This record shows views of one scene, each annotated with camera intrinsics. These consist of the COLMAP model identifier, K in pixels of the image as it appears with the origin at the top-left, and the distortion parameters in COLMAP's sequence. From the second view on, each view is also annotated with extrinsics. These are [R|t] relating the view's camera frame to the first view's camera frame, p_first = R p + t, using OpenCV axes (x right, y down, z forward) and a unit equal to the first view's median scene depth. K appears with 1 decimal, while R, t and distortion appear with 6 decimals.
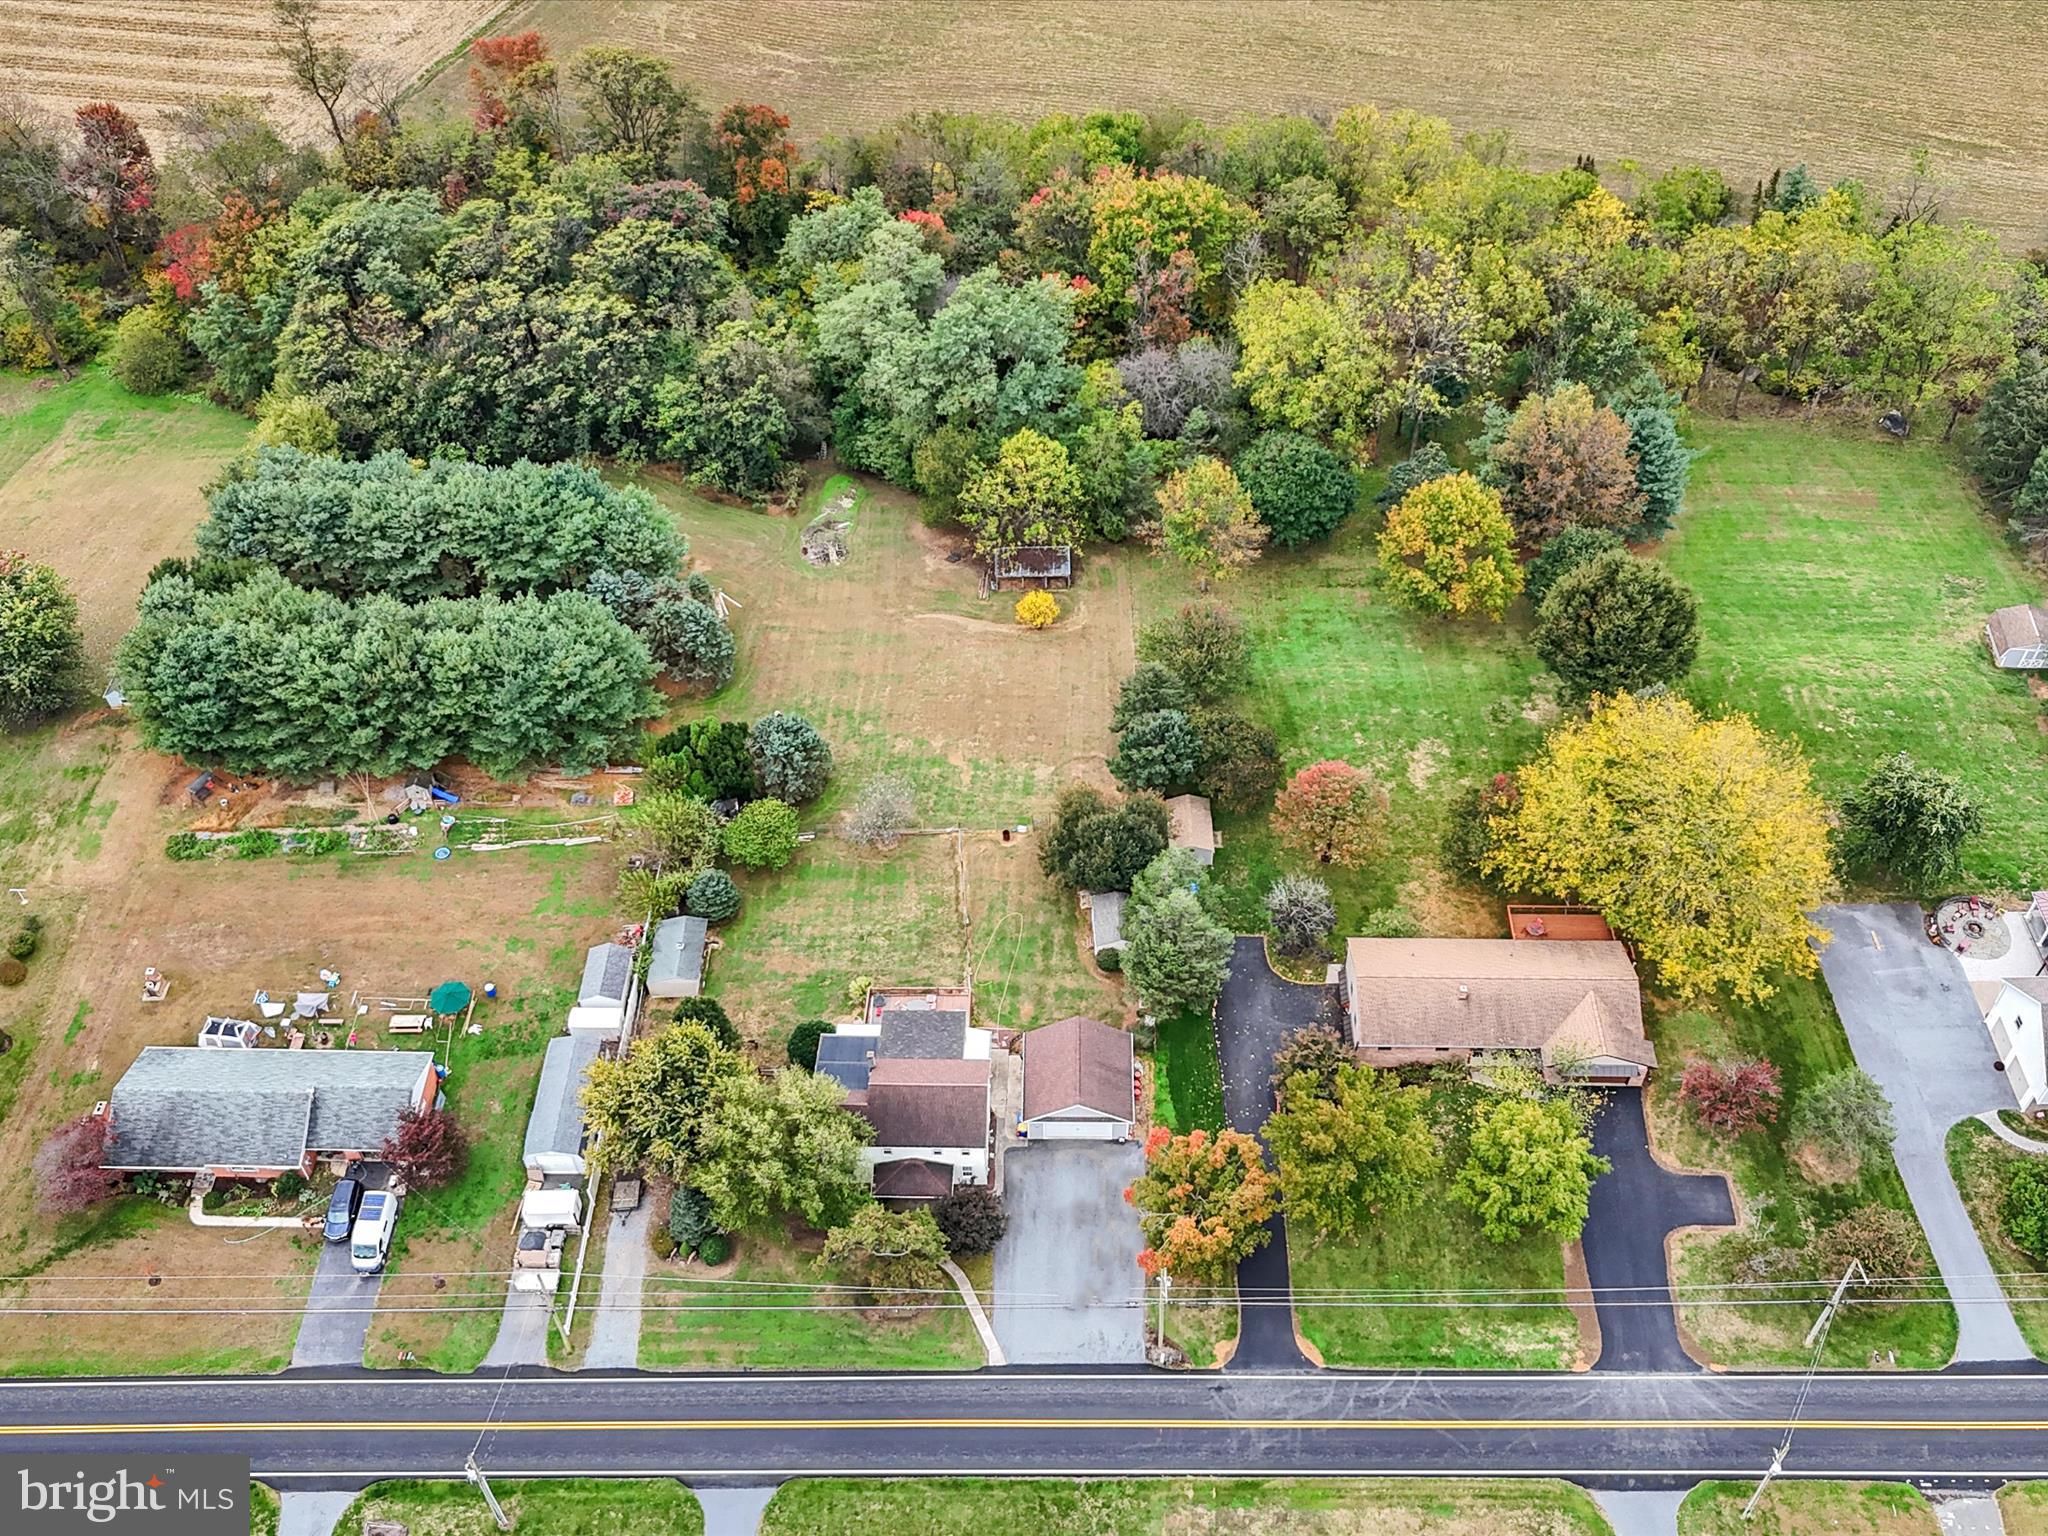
lens RADIAL K [[1975.2, 0, 1034.6], [0, 1975.2, 765.0], [0, 0, 1]] dist [0.090065, -0.108548]
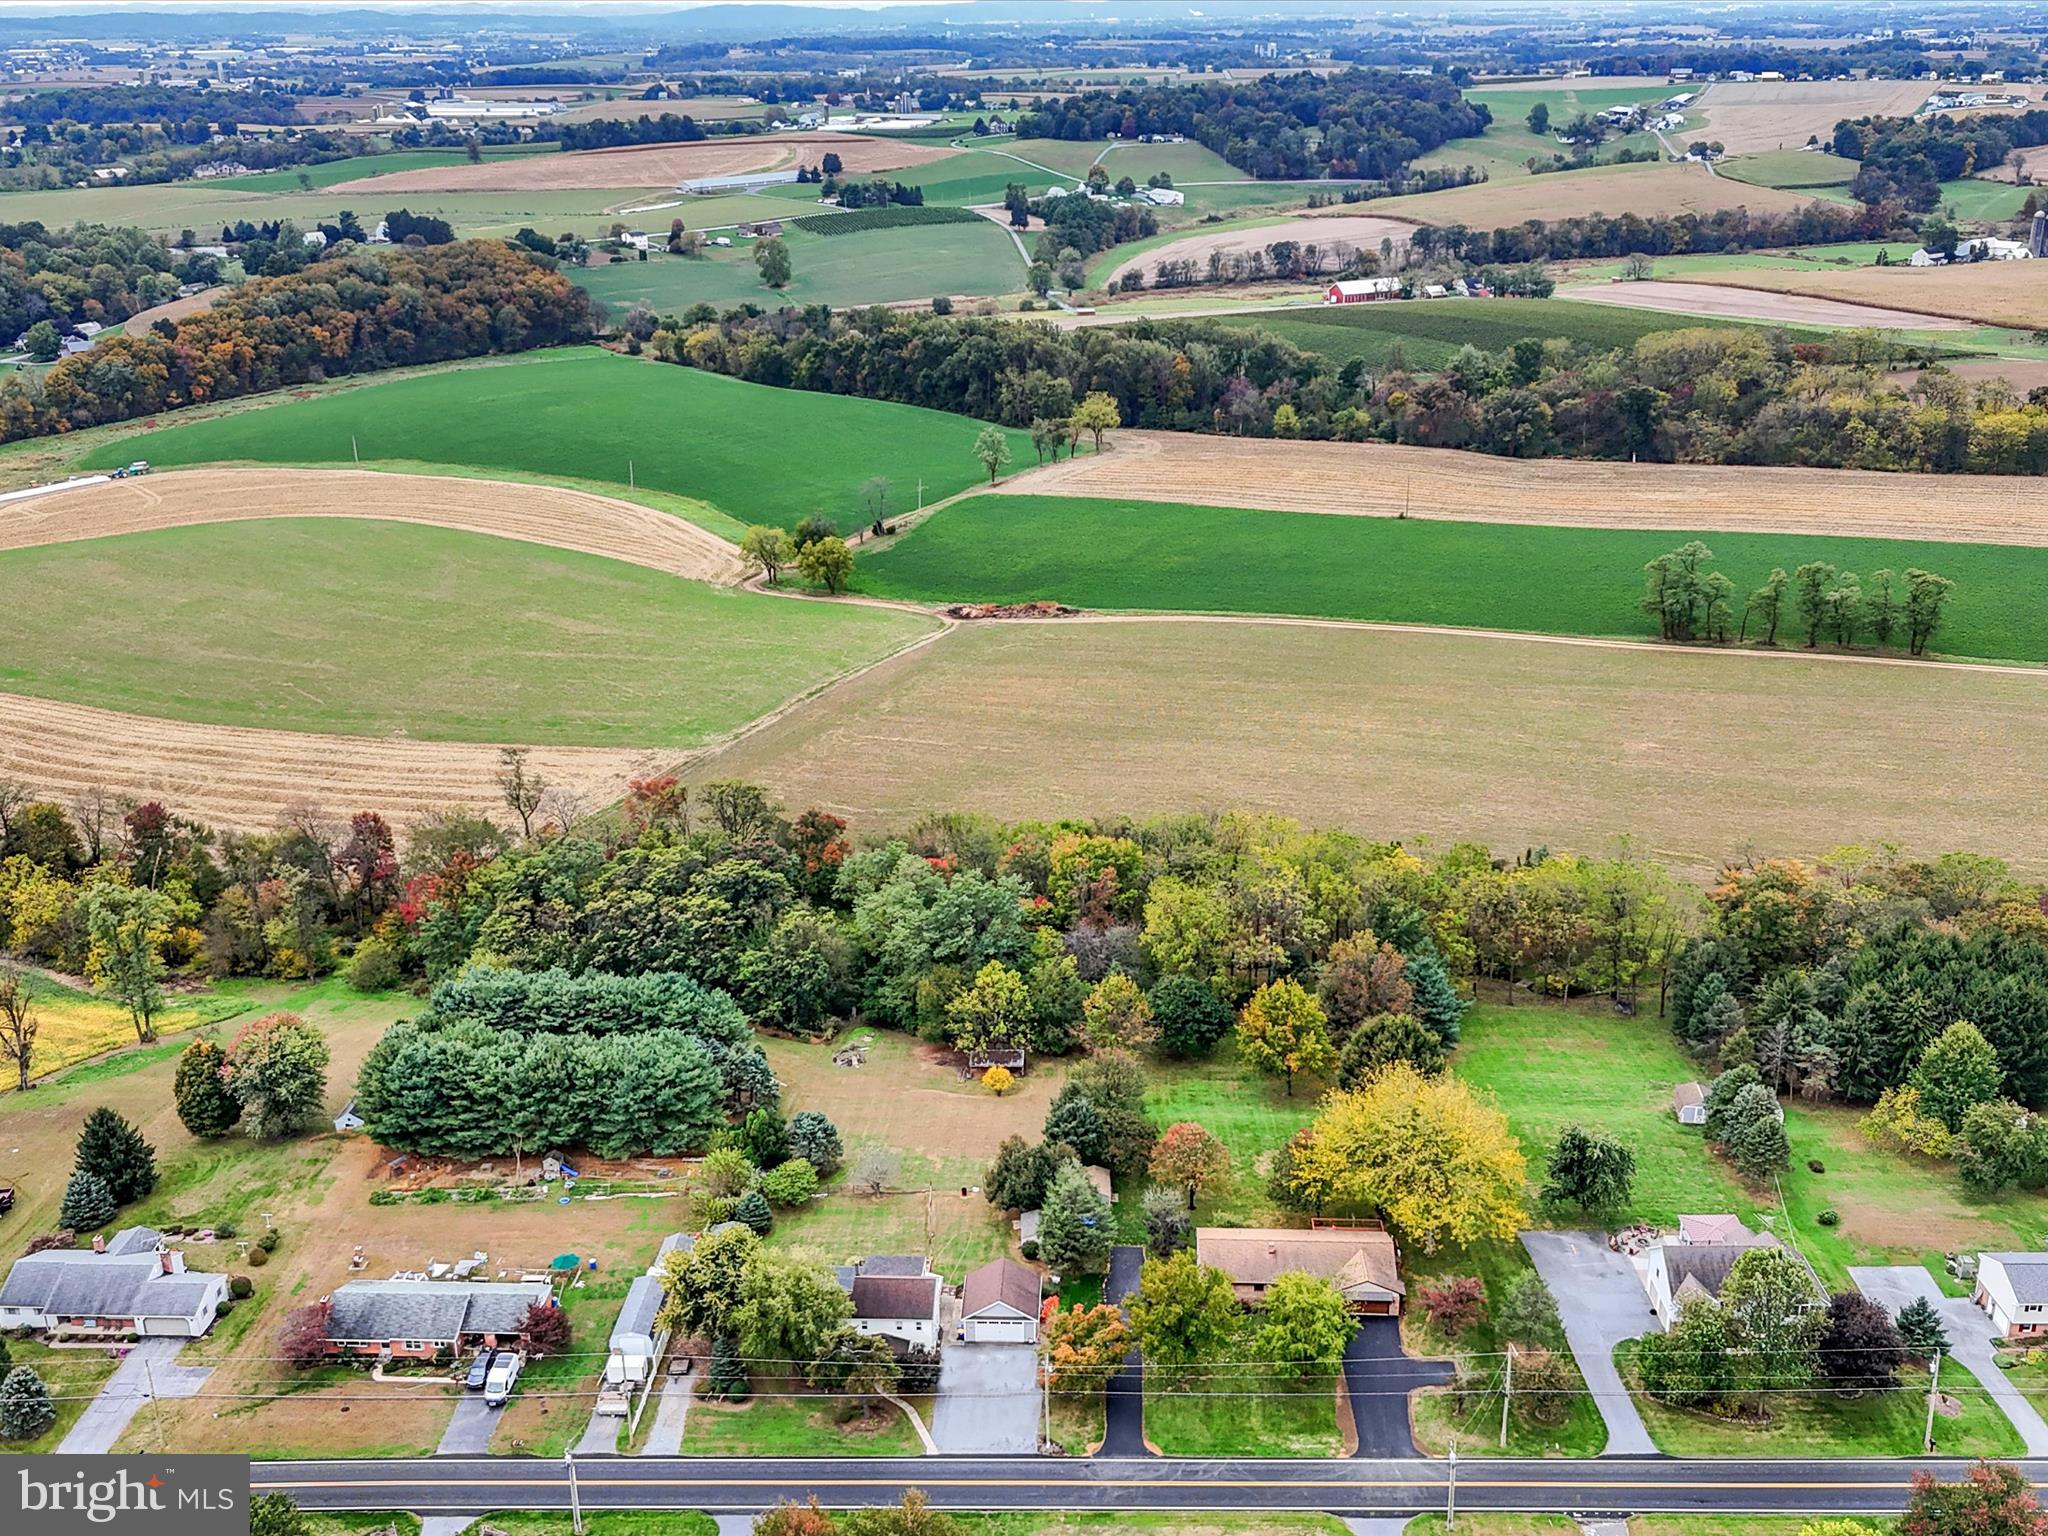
lens RADIAL K [[2042.9, 0, 1040.8], [0, 2042.9, 792.5], [0, 0, 1]] dist [0.140744, -0.320973]
pose [[0.999620, 0.011139, -0.025221, 0.076464], [-0.021642, 0.883753, -0.467454, 0.483809], [0.017082, 0.467822, 0.883658, -0.437956]]
